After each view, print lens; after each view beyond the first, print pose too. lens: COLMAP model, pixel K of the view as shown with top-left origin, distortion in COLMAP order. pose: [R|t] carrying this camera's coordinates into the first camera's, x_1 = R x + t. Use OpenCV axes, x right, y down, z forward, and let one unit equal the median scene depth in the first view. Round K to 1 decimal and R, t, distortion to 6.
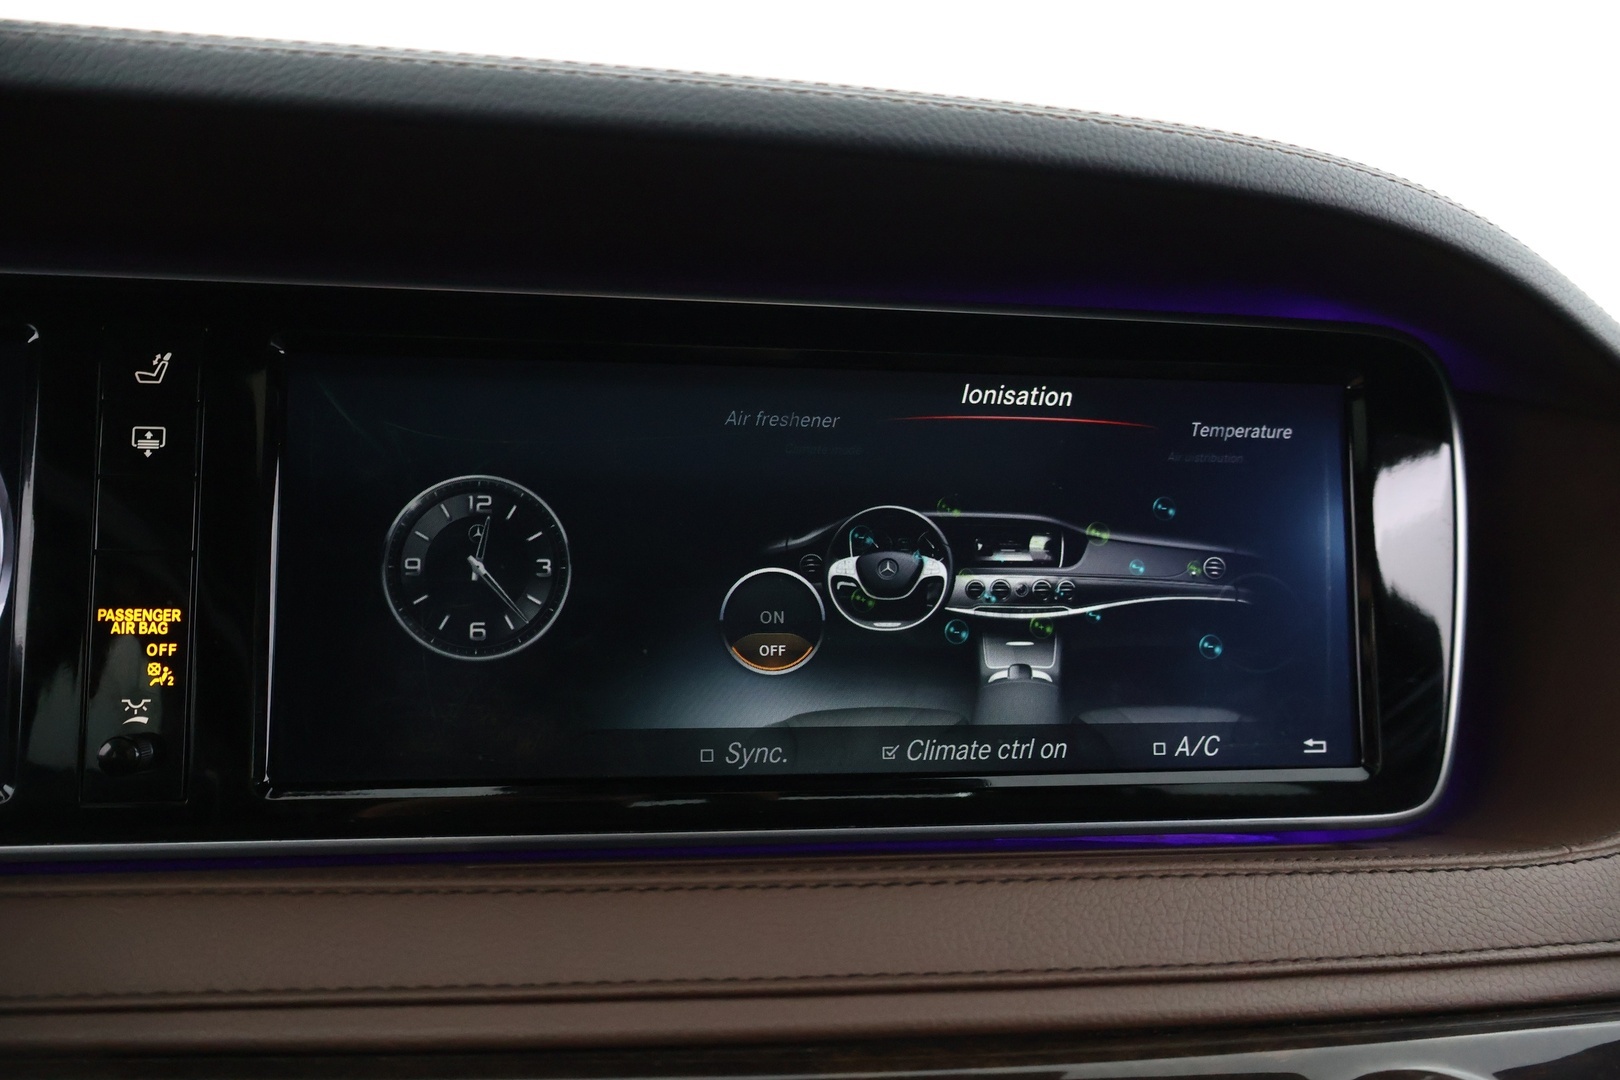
lens RADIAL K [[1286.1, 0, 810.0], [0, 1286.1, 540.0], [0, 0, 1]] dist [-0.009396, 0.001301]
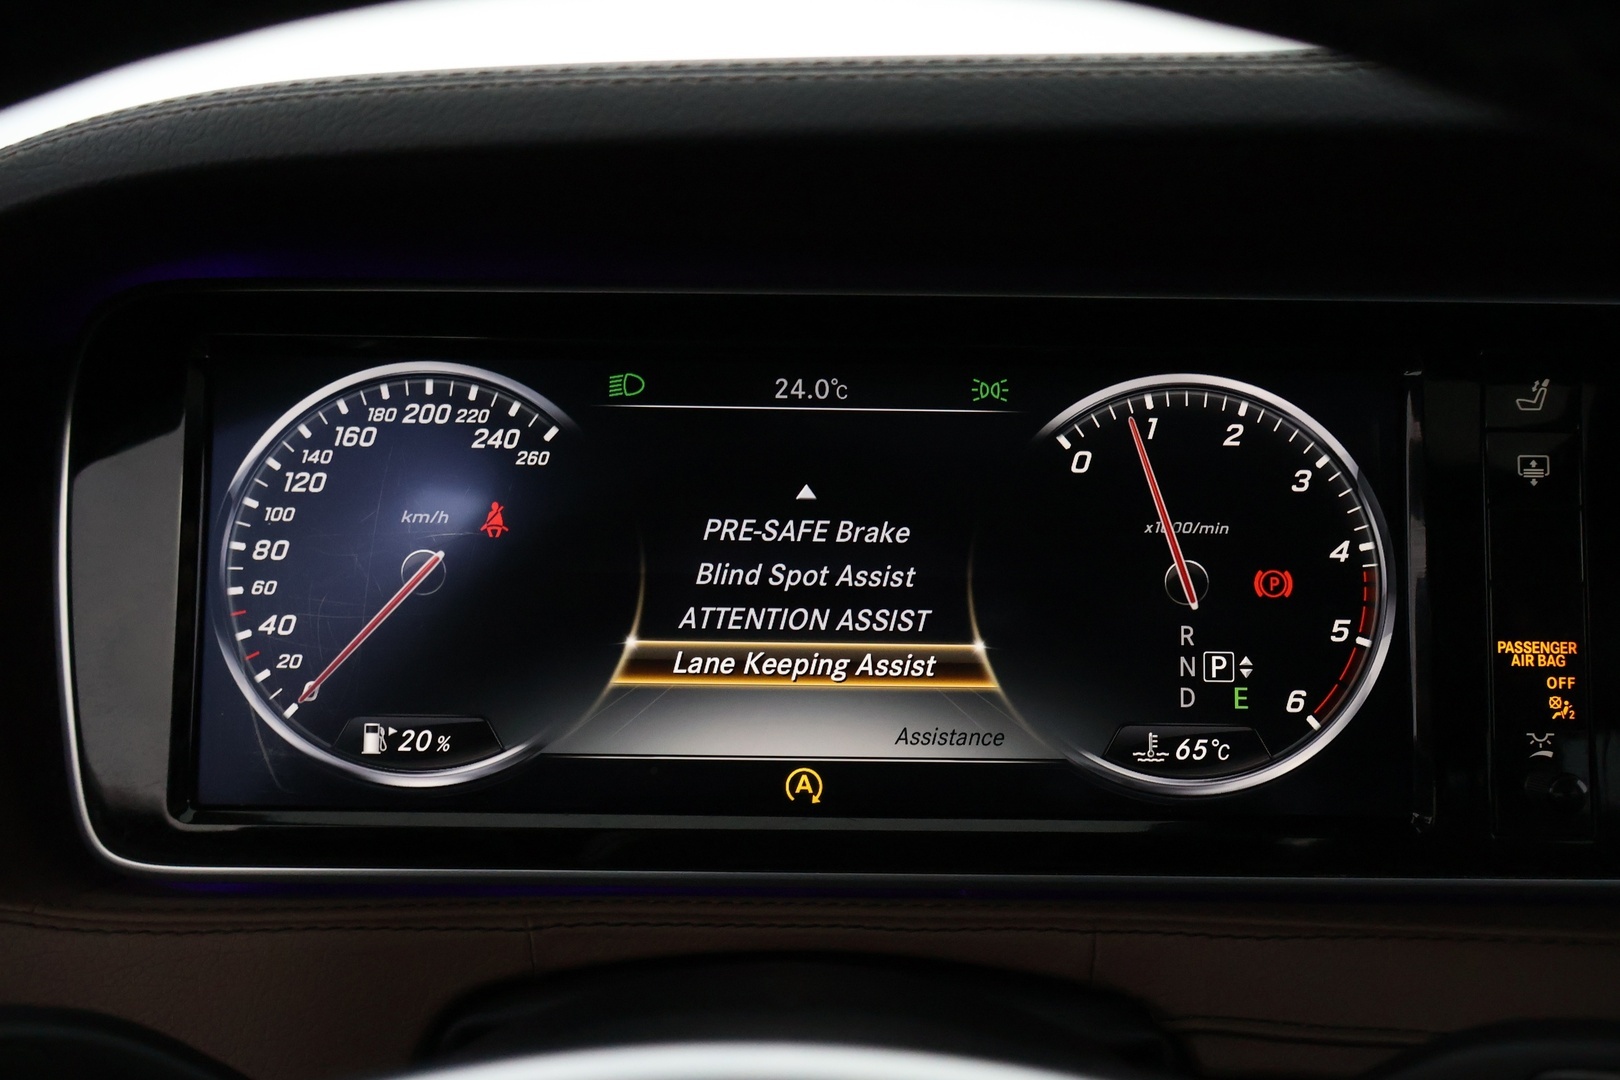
lens RADIAL K [[1286.1, 0, 810.0], [0, 1286.1, 540.0], [0, 0, 1]] dist [-0.009396, 0.001301]
pose [[0.989893, 0.002483, -0.141798, -1.074435], [0.000744, 0.999742, 0.022706, -0.053571], [0.141817, -0.022582, 0.989635, -0.059252]]
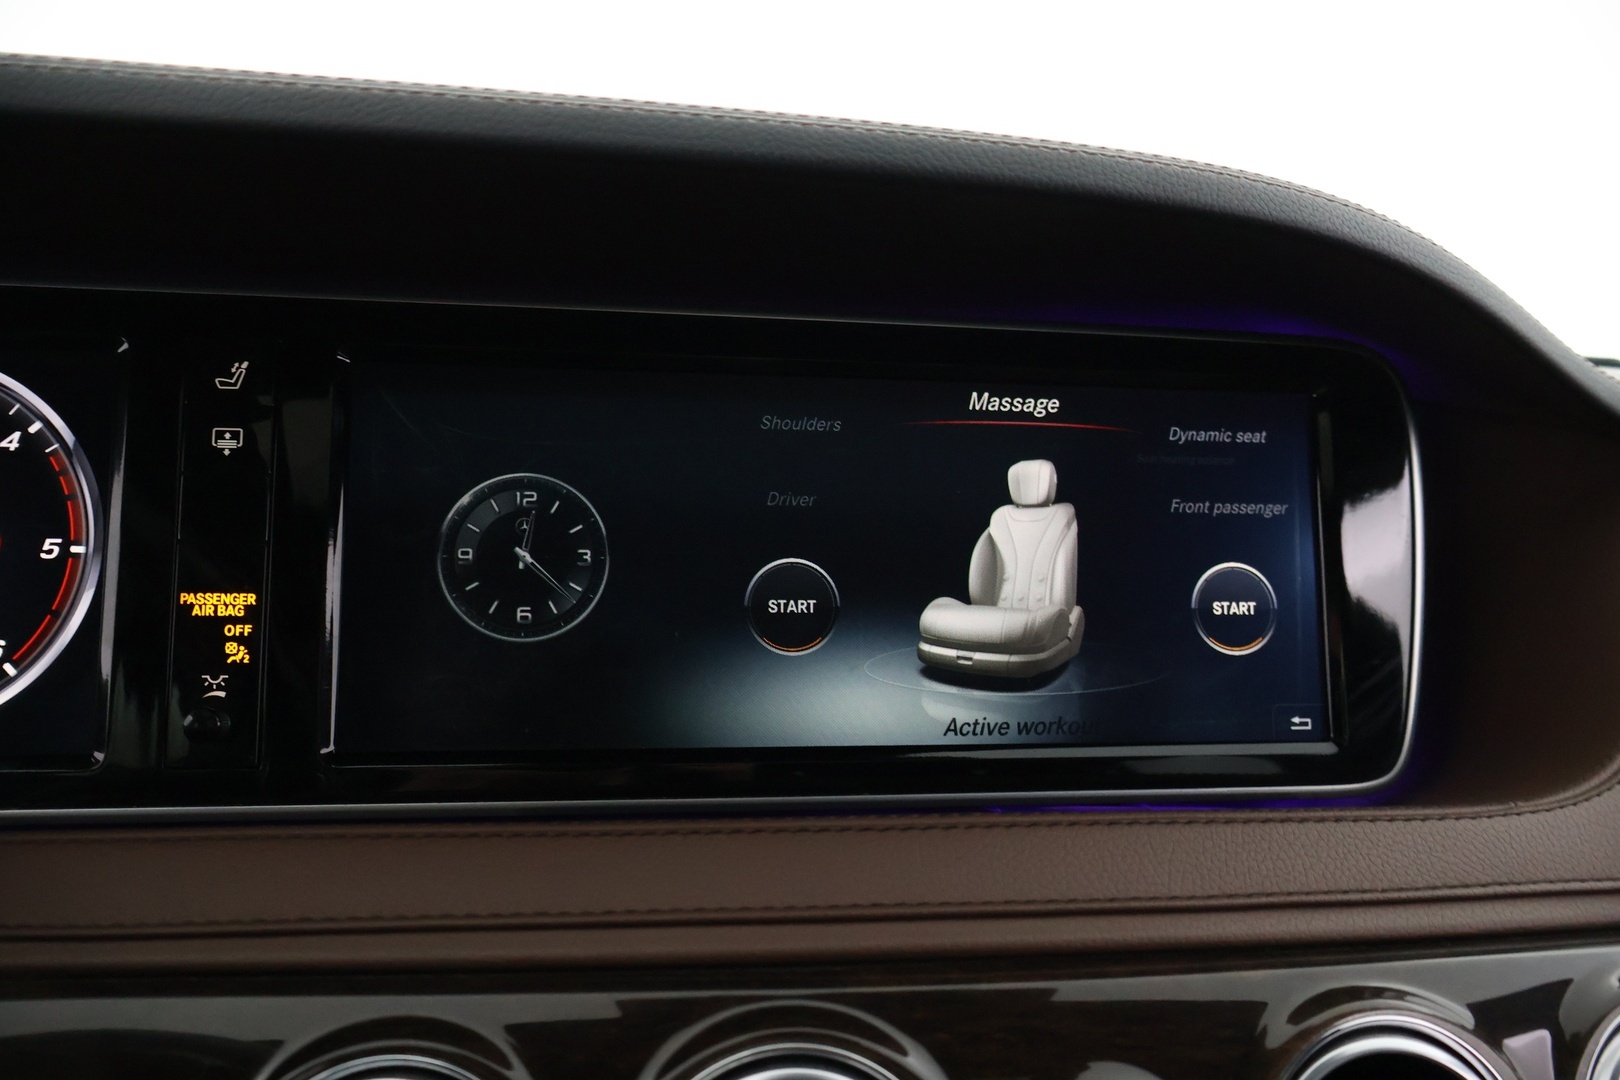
lens RADIAL K [[1286.1, 0, 810.0], [0, 1286.1, 540.0], [0, 0, 1]] dist [-0.009396, 0.001301]
pose [[0.999941, -0.002112, 0.010665, -0.032078], [0.002421, 0.999577, -0.028996, 0.047488], [-0.010600, 0.029020, 0.999523, -0.120059]]
